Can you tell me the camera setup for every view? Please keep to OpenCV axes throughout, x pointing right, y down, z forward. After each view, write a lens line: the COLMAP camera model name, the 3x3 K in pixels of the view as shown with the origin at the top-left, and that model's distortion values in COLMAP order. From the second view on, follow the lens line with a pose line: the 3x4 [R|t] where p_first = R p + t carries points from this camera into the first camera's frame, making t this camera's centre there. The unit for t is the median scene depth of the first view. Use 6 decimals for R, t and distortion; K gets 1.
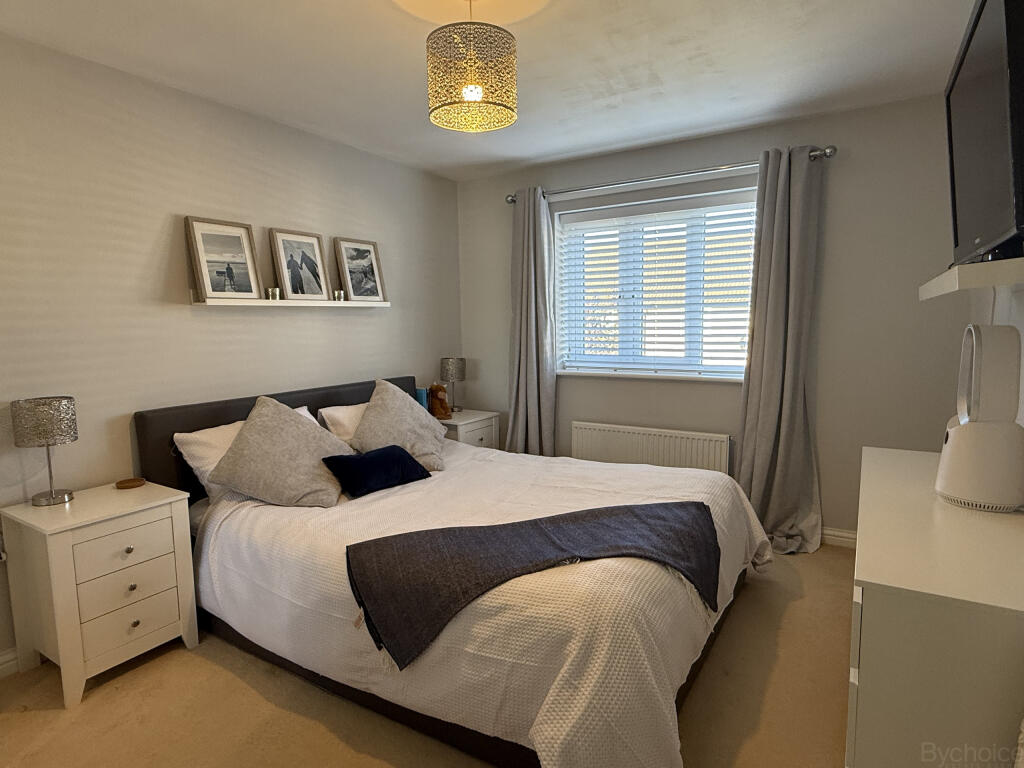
lens RADIAL K [[572.1, 0, 513.1], [0, 572.1, 389.2], [0, 0, 1]] dist [-0.007157, -0.001194]
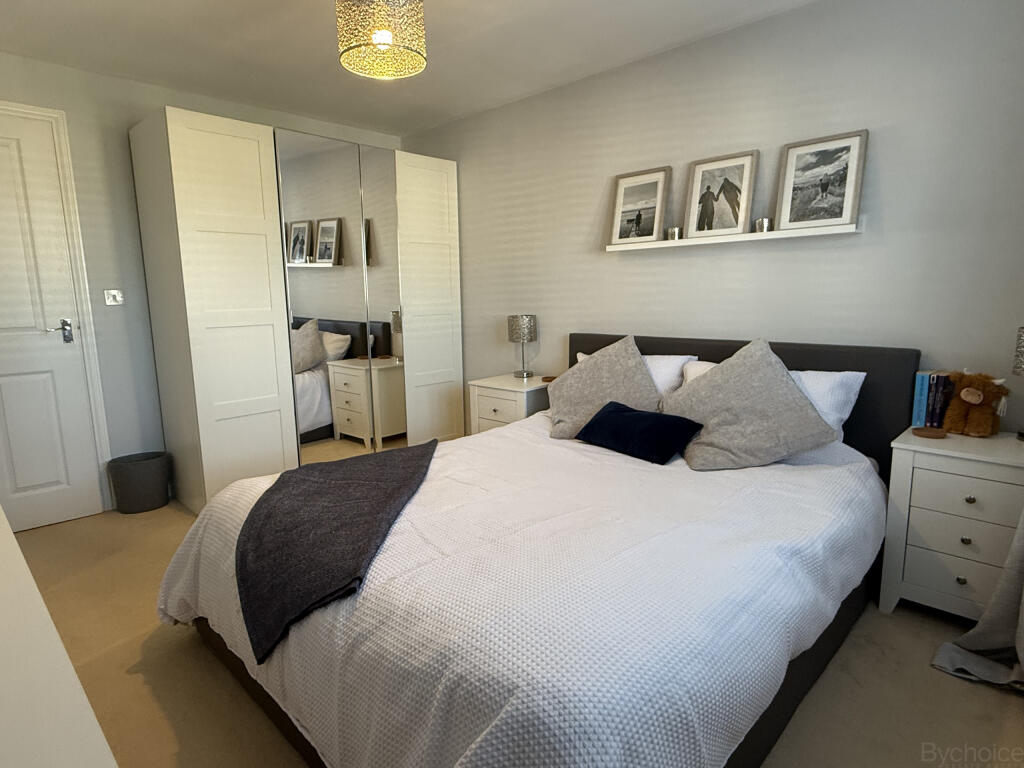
lens RADIAL K [[572.1, 0, 512.1], [0, 572.1, 382.5], [0, 0, 1]] dist [-0.007157, -0.001194]
pose [[-0.217097, 0.179233, -0.959554, 0.629886], [-0.088681, 0.975312, 0.202241, -0.093690], [0.972114, 0.129000, -0.195842, 0.968166]]
